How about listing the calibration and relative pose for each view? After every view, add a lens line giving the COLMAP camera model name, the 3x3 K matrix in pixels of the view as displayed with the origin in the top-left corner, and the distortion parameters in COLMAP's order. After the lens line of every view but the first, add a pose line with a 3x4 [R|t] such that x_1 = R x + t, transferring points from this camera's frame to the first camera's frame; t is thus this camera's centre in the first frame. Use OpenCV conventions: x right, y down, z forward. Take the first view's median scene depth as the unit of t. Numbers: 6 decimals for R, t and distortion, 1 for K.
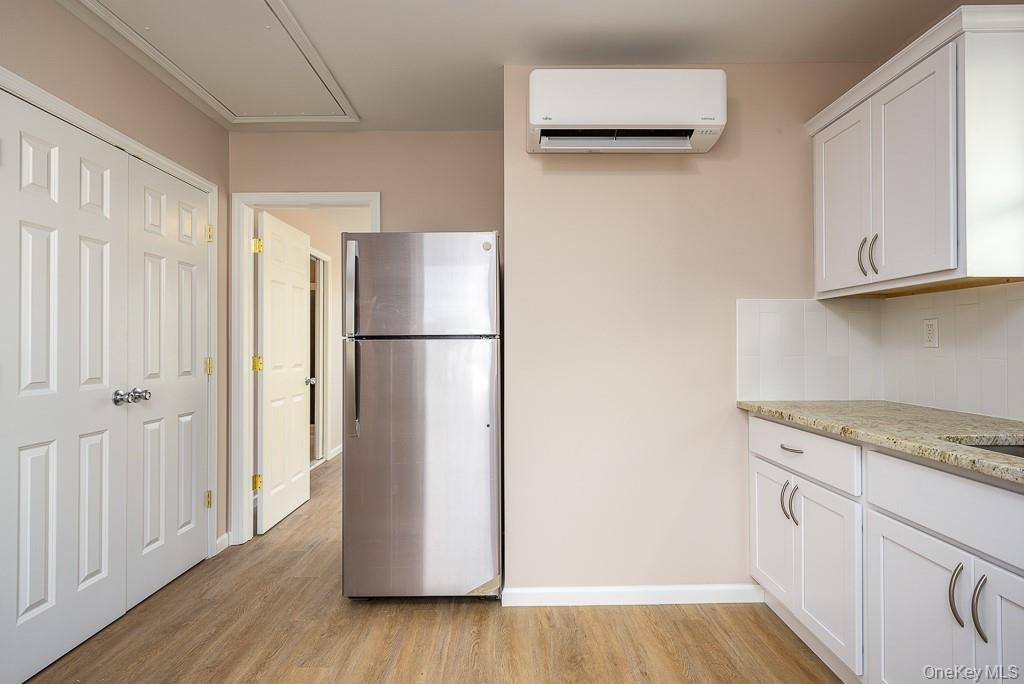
lens RADIAL K [[527.4, 0, 512.0], [0, 527.4, 342.0], [0, 0, 1]] dist [0.005313, 0.001140]
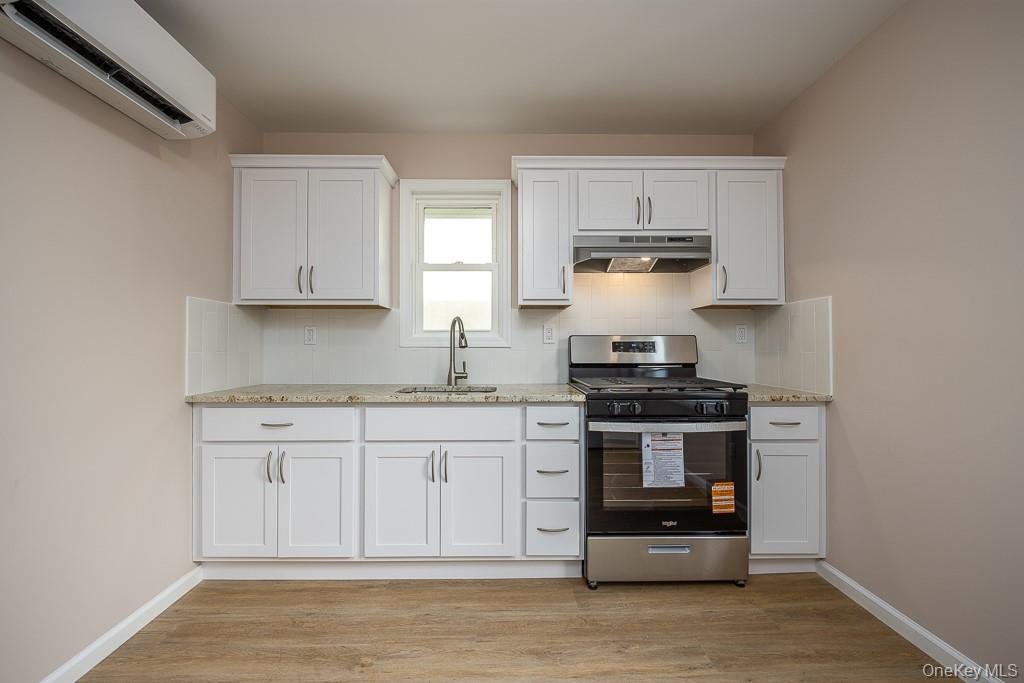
lens RADIAL K [[445.7, 0, 512.0], [0, 445.7, 341.5], [0, 0, 1]] dist [-0.000609, -0.000139]
pose [[-0.018857, 0.018956, 0.999642, -0.505432], [-0.009745, 0.999769, -0.019142, 0.019916], [-0.999775, -0.010102, -0.018668, 0.438840]]
